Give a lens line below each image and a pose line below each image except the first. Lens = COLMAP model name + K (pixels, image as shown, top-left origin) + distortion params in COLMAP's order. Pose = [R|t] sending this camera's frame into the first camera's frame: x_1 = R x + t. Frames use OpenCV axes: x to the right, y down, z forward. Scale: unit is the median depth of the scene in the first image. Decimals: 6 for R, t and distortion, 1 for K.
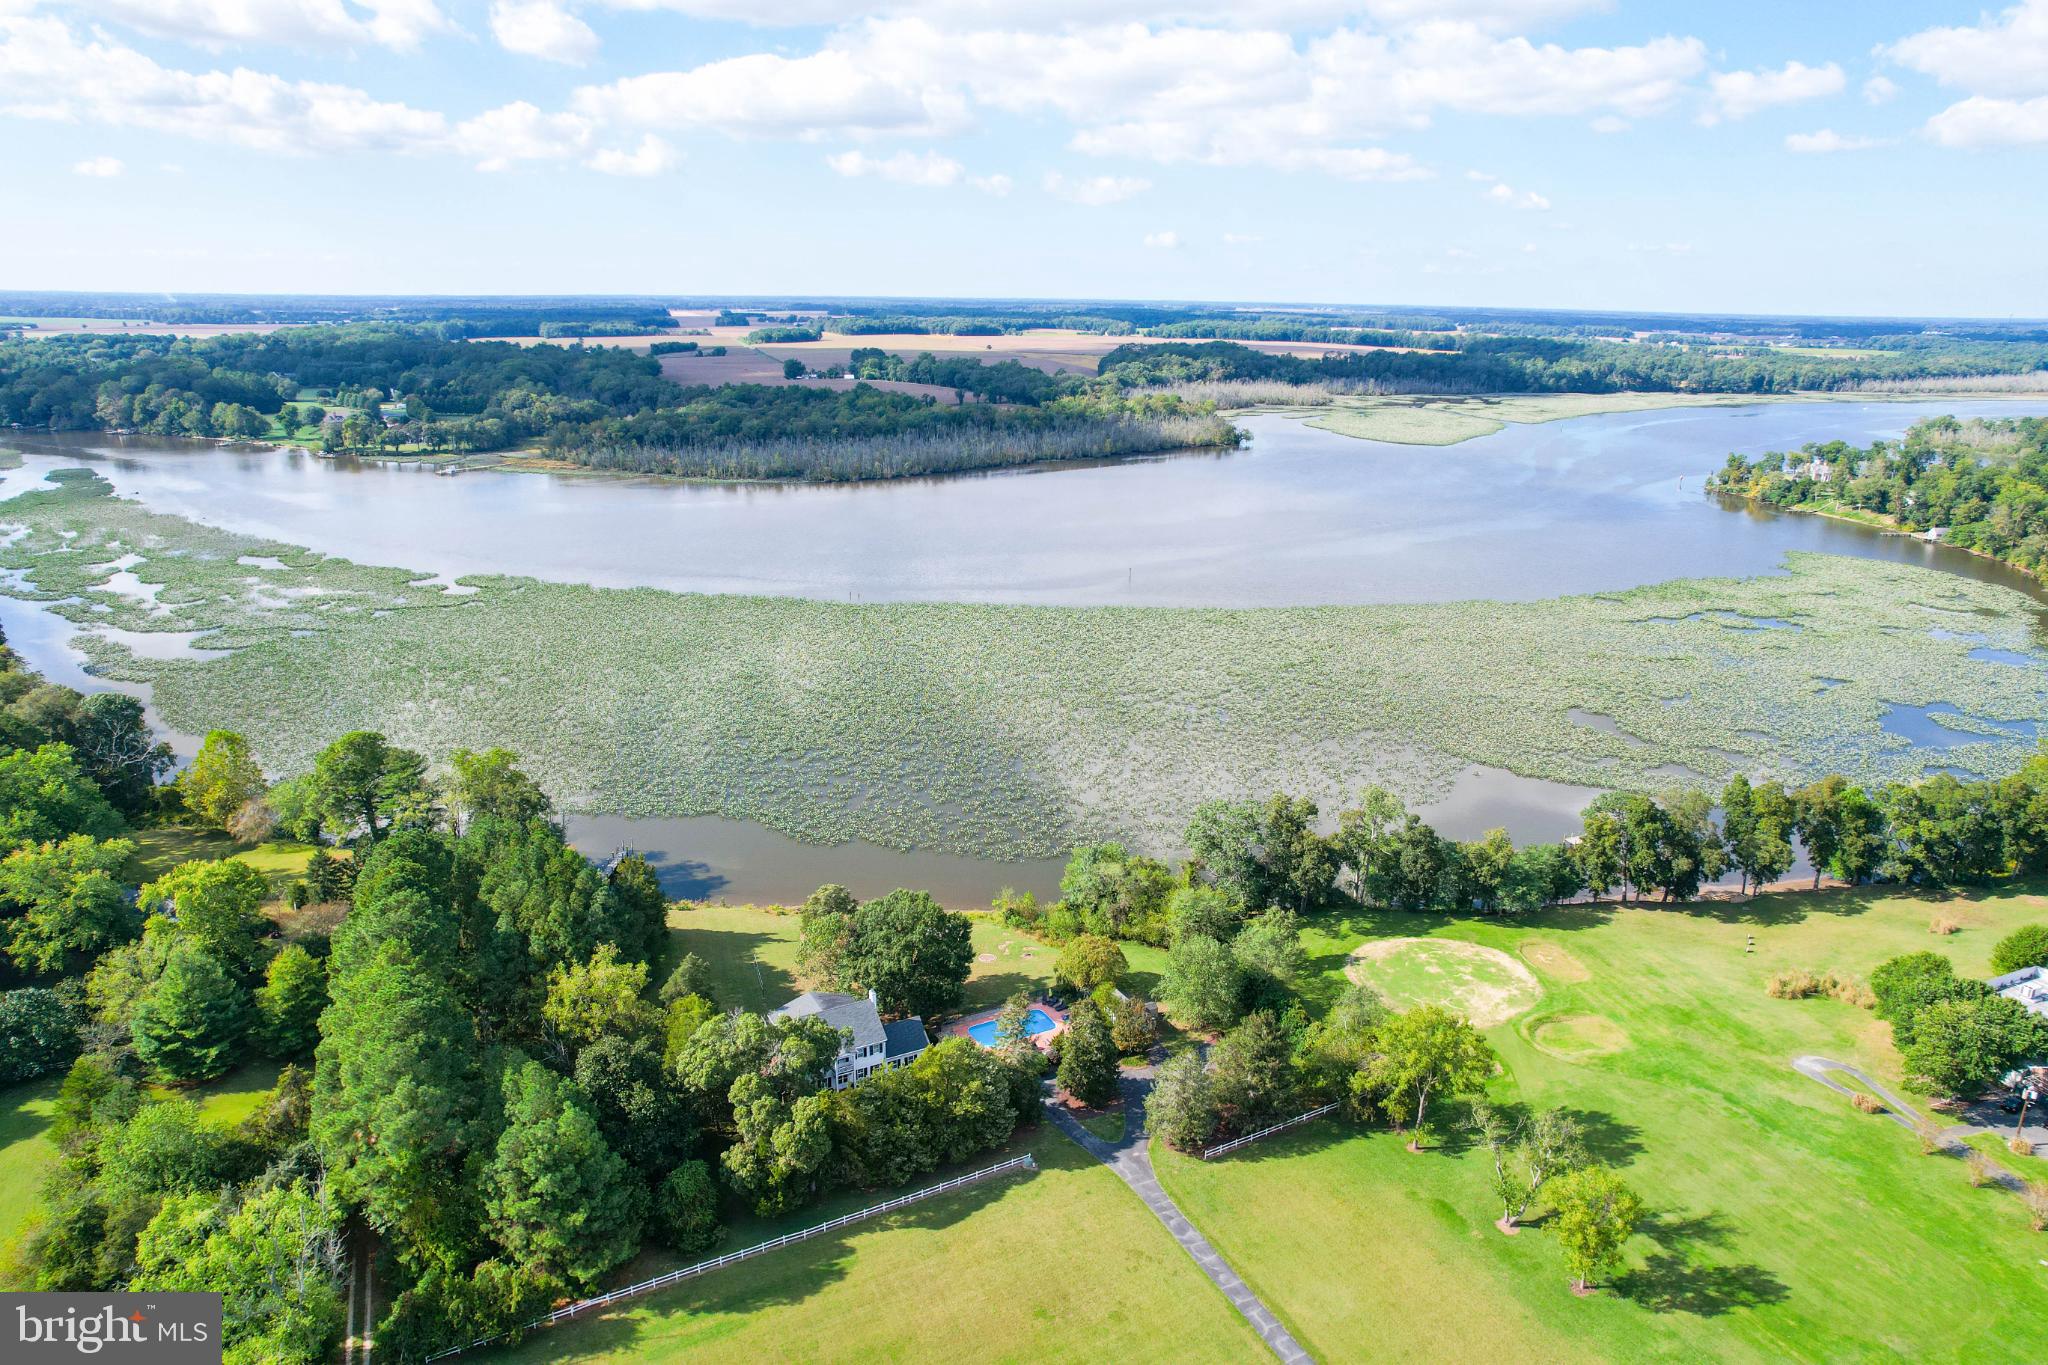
lens RADIAL K [[1311.8, 0, 1025.7], [0, 1311.8, 696.7], [0, 0, 1]] dist [-0.046126, 0.039792]
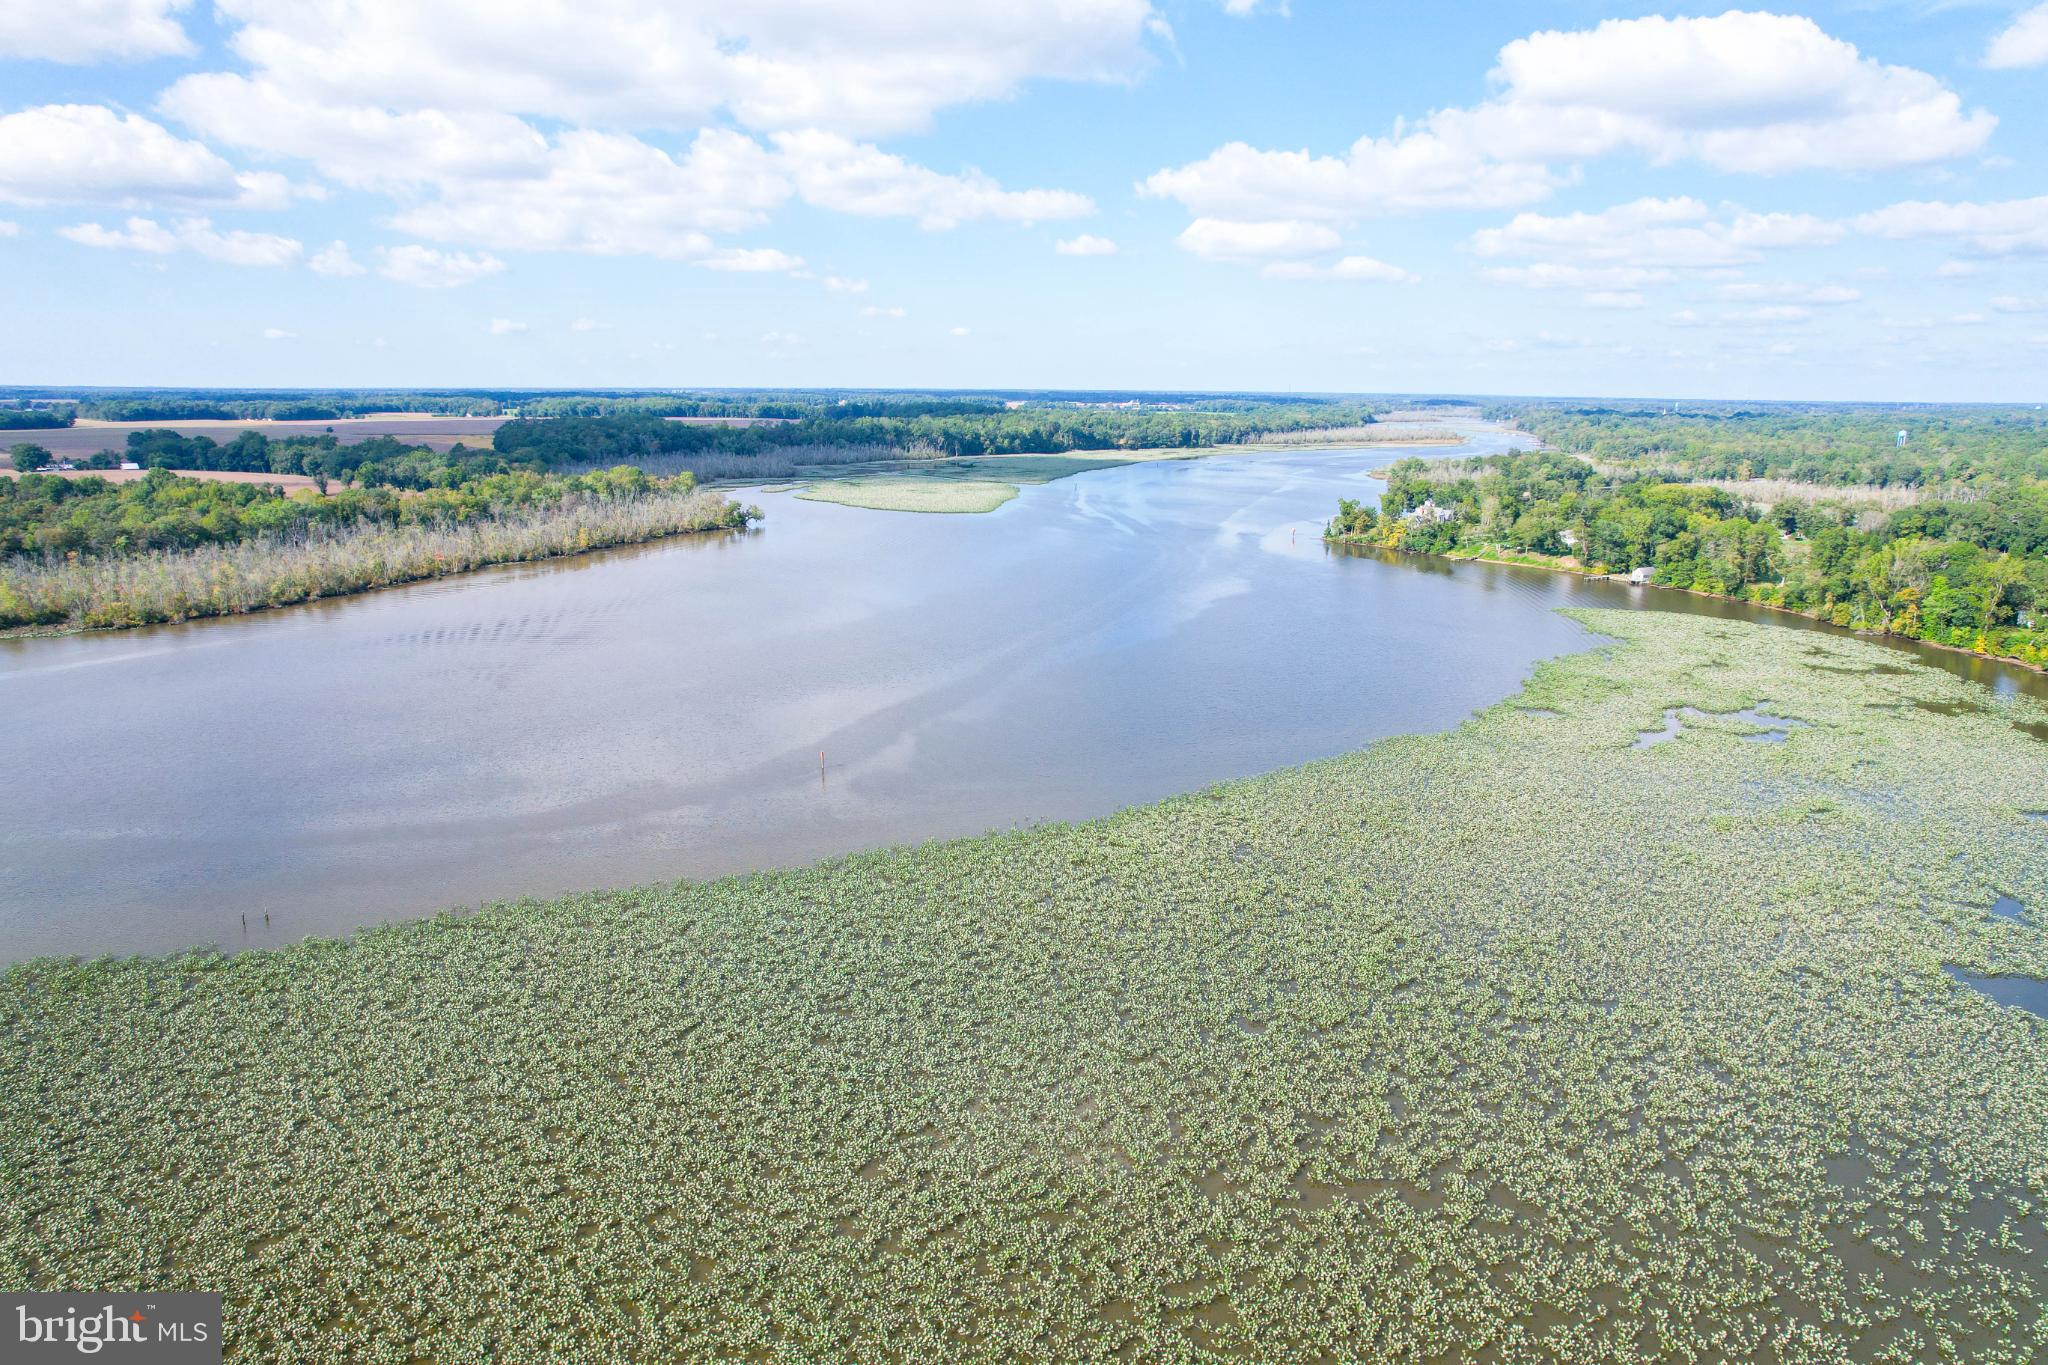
lens RADIAL K [[1311.8, 0, 1041.0], [0, 1311.8, 670.0], [0, 0, 1]] dist [-0.046126, 0.039792]
pose [[0.884718, -0.106550, 0.453786, -0.041609], [0.142556, 0.988728, -0.045777, -0.048954], [-0.443793, 0.105190, 0.889934, 0.247557]]
